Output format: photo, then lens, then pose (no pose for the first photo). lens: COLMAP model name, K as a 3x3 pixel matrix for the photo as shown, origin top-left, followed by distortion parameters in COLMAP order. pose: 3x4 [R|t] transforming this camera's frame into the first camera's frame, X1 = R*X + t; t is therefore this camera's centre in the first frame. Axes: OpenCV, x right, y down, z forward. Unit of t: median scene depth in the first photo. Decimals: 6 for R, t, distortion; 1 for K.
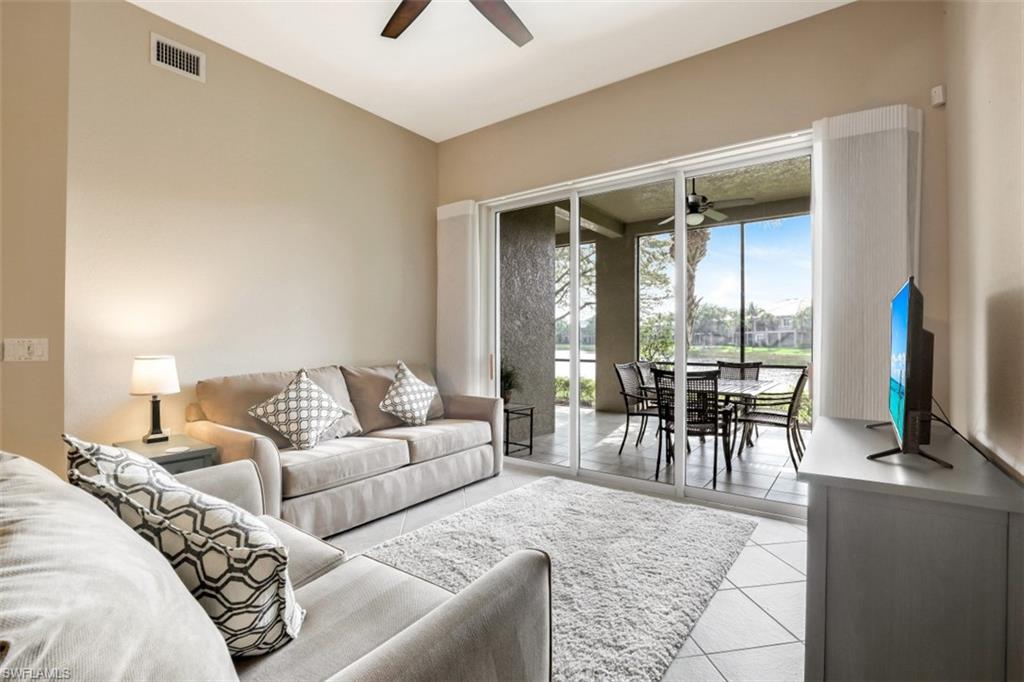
lens RADIAL K [[476.5, 0, 521.2], [0, 476.5, 343.7], [0, 0, 1]] dist [-0.034357, 0.006799]
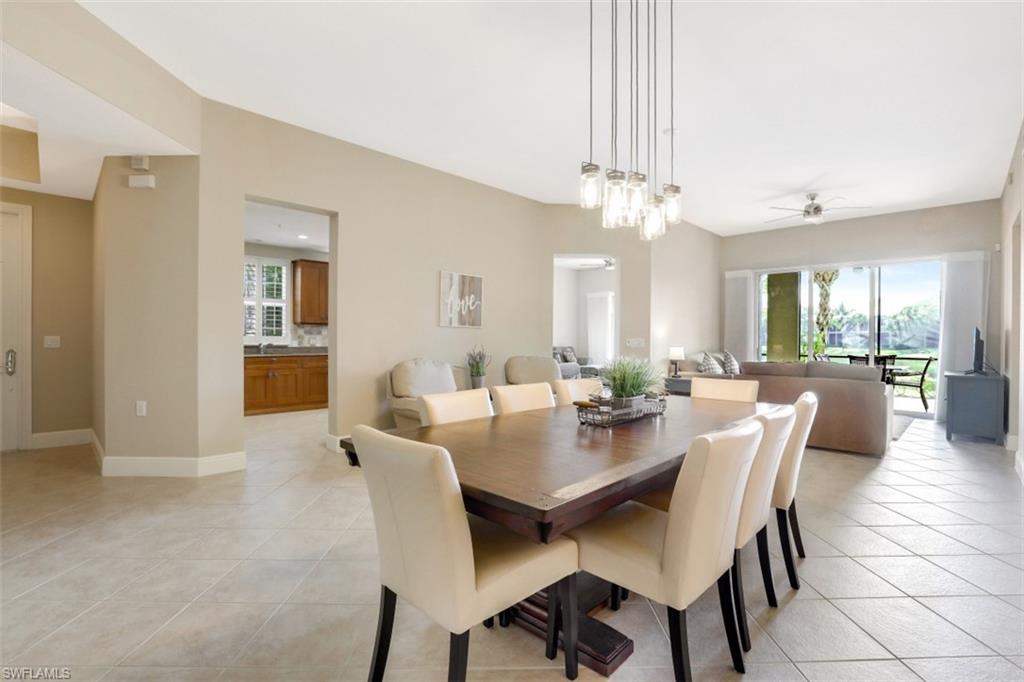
lens RADIAL K [[476.5, 0, 521.1], [0, 476.5, 342.0], [0, 0, 1]] dist [-0.034357, 0.006799]
pose [[0.990871, 0.016146, -0.133845, -0.729451], [-0.015354, 0.999858, 0.006947, -0.000367], [0.133938, -0.004829, 0.990978, -1.015345]]
